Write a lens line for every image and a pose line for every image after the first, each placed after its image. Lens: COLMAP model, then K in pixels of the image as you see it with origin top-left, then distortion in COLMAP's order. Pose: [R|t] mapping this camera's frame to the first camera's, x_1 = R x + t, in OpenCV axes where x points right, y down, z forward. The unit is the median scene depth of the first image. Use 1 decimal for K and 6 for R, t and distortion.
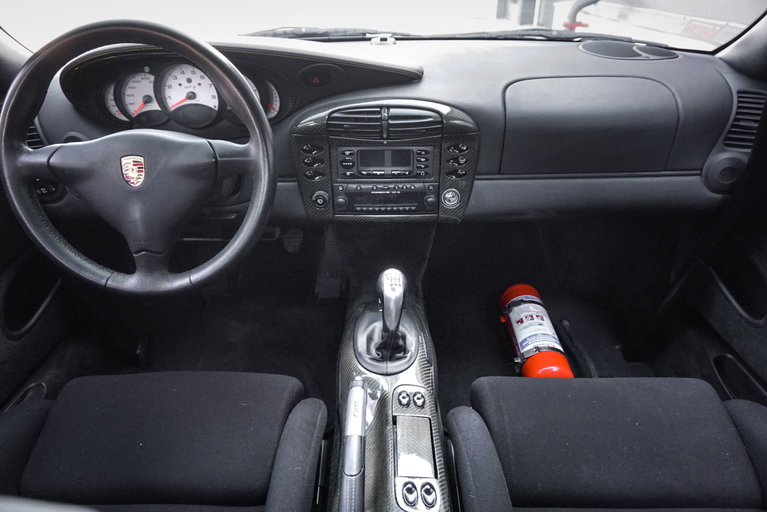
lens RADIAL K [[529.3, 0, 414.9], [0, 529.3, 256.8], [0, 0, 1]] dist [-0.001729, 0.001355]
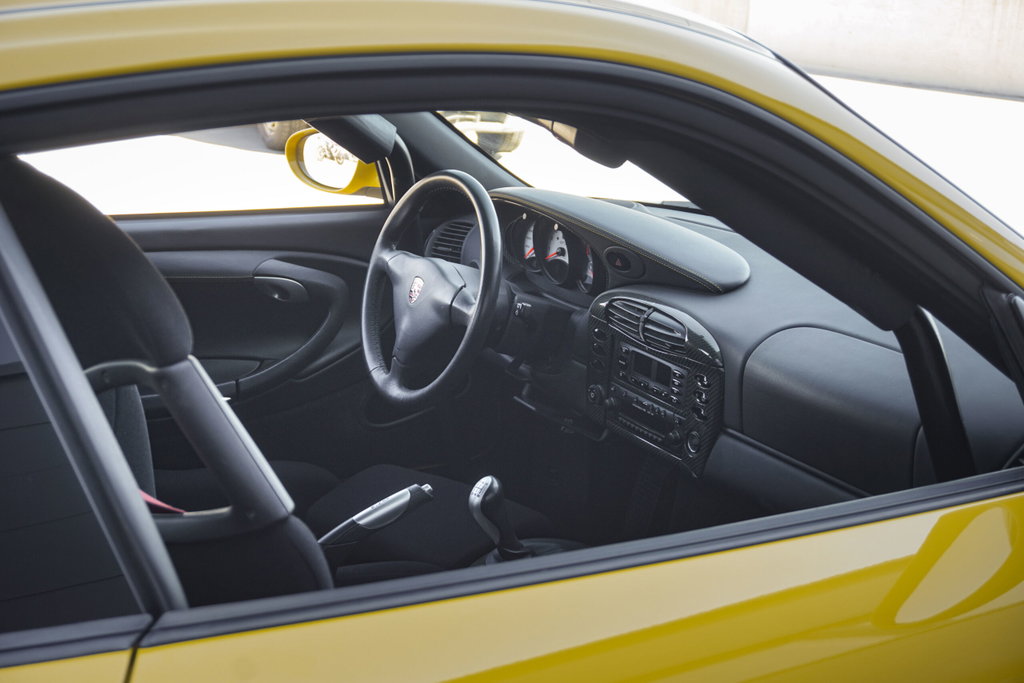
lens RADIAL K [[1338.7, 0, 511.6], [0, 1338.7, 341.1], [0, 0, 1]] dist [0.000574, 0.000000]
pose [[0.493899, 0.262316, -0.829008, 1.547232], [-0.458873, 0.888468, 0.007747, -0.140744], [0.738579, 0.376583, 0.559183, -0.335920]]
